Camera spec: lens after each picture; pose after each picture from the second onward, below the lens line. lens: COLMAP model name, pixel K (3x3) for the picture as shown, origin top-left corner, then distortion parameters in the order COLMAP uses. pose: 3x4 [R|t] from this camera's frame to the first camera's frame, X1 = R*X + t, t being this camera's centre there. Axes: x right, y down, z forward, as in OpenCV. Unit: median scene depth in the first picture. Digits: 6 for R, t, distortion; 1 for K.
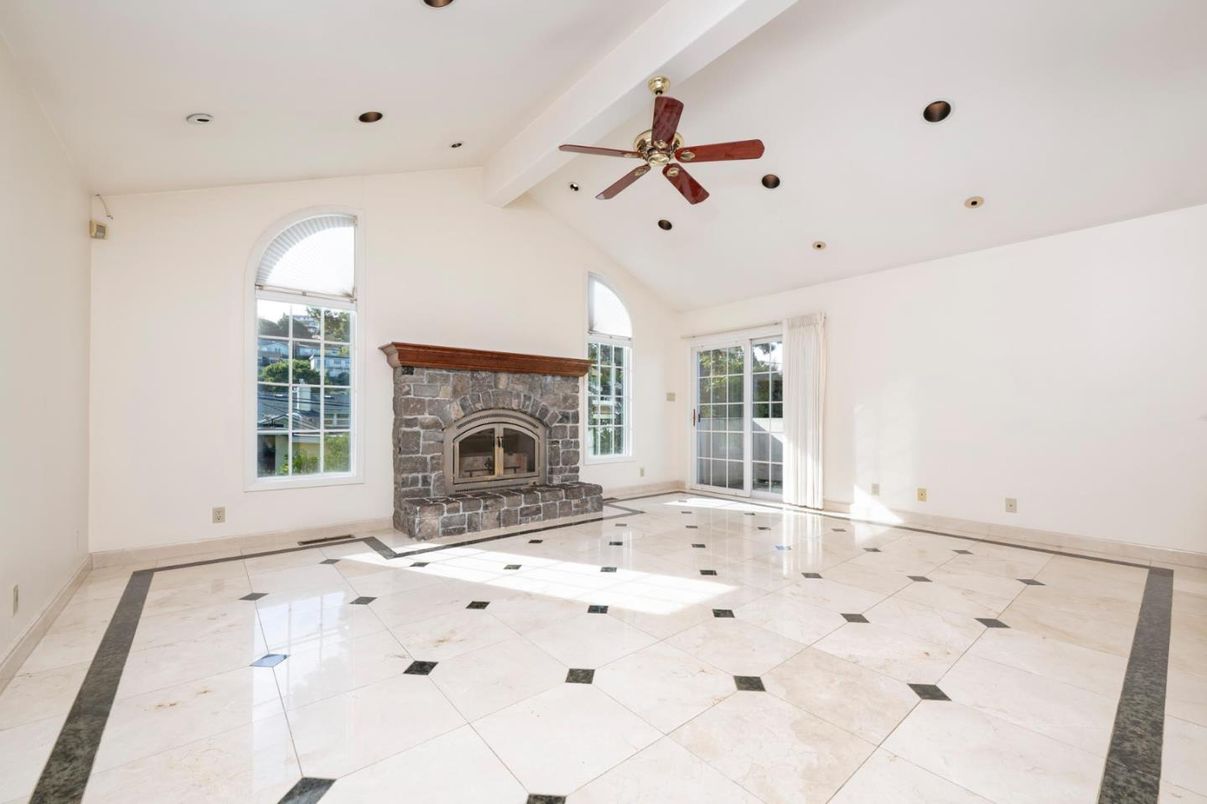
lens RADIAL K [[482.2, 0, 603.5], [0, 482.2, 402.0], [0, 0, 1]] dist [-0.002645, -0.000114]
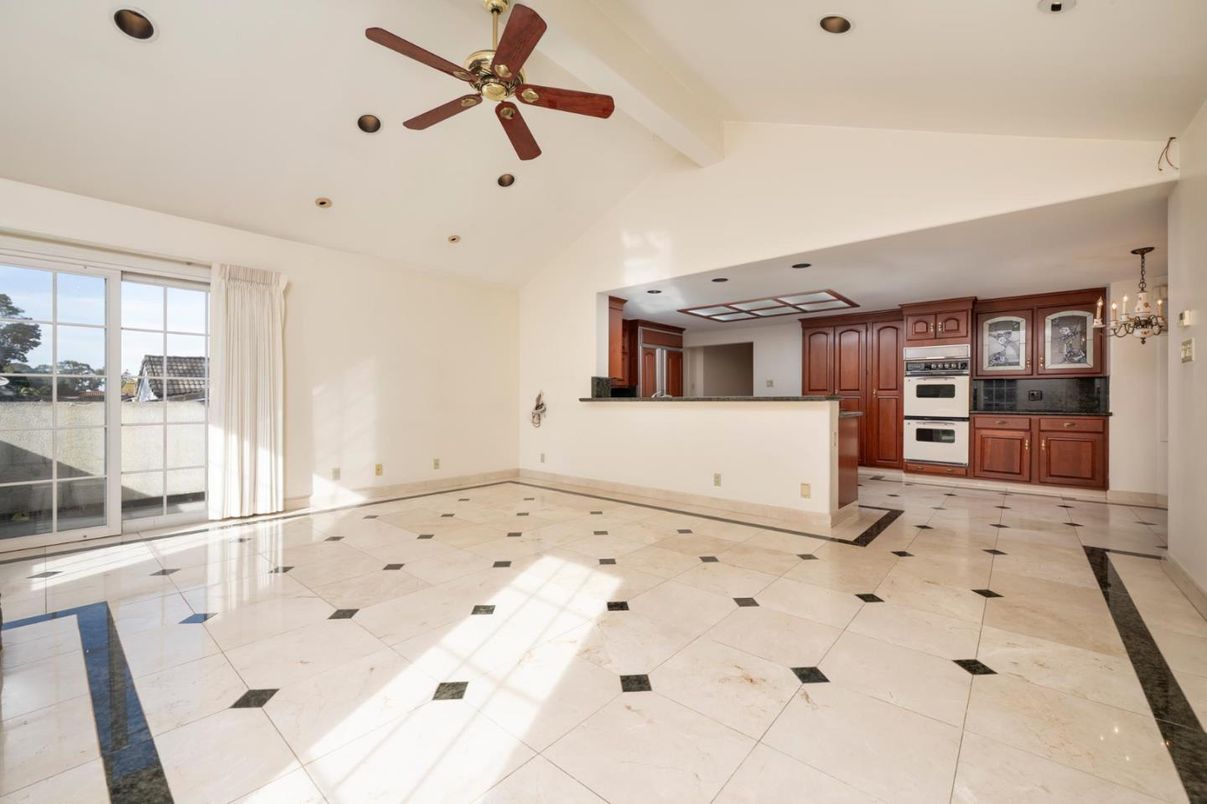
lens RADIAL K [[487.2, 0, 608.4], [0, 487.2, 392.5], [0, 0, 1]] dist [-0.000296, -0.000072]
pose [[-0.170393, 0.008681, 0.985338, -0.723931], [-0.028713, 0.999493, -0.013771, 0.020422], [-0.984958, -0.030639, -0.170058, 0.910042]]
